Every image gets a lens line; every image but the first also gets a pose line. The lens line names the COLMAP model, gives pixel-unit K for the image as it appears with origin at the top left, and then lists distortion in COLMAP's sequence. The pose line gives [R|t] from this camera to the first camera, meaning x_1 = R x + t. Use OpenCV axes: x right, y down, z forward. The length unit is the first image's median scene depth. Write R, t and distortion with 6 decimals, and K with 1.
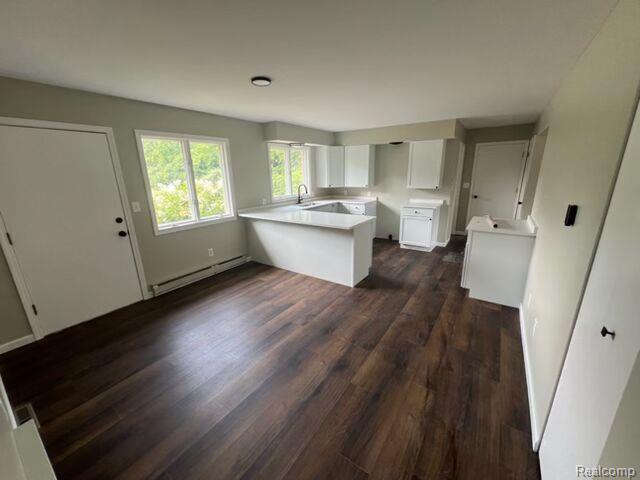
lens RADIAL K [[255.4, 0, 322.8], [0, 255.4, 241.6], [0, 0, 1]] dist [0.001200, 0.000216]
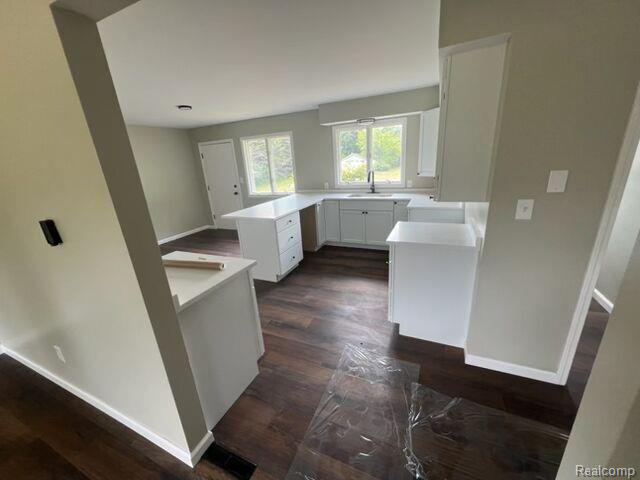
lens RADIAL K [[255.4, 0, 322.8], [0, 255.4, 241.6], [0, 0, 1]] dist [0.001200, 0.000216]
pose [[0.177487, 0.309193, -0.934290, 1.620738], [-0.206908, 0.939867, 0.271732, -0.443284], [0.962127, 0.145083, 0.230789, 1.551311]]
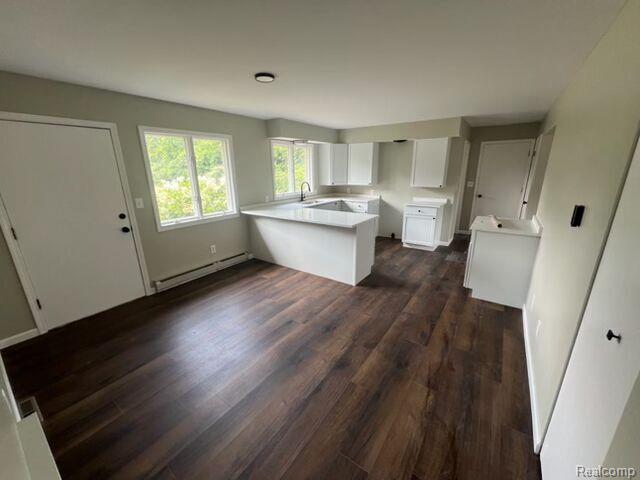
lens RADIAL K [[255.4, 0, 322.8], [0, 255.4, 241.6], [0, 0, 1]] dist [0.001200, 0.000216]
pose [[0.999893, 0.010467, -0.010265, 0.002155], [-0.010379, 0.999910, 0.008545, -0.001069], [0.010354, -0.008438, 0.999911, 0.003888]]
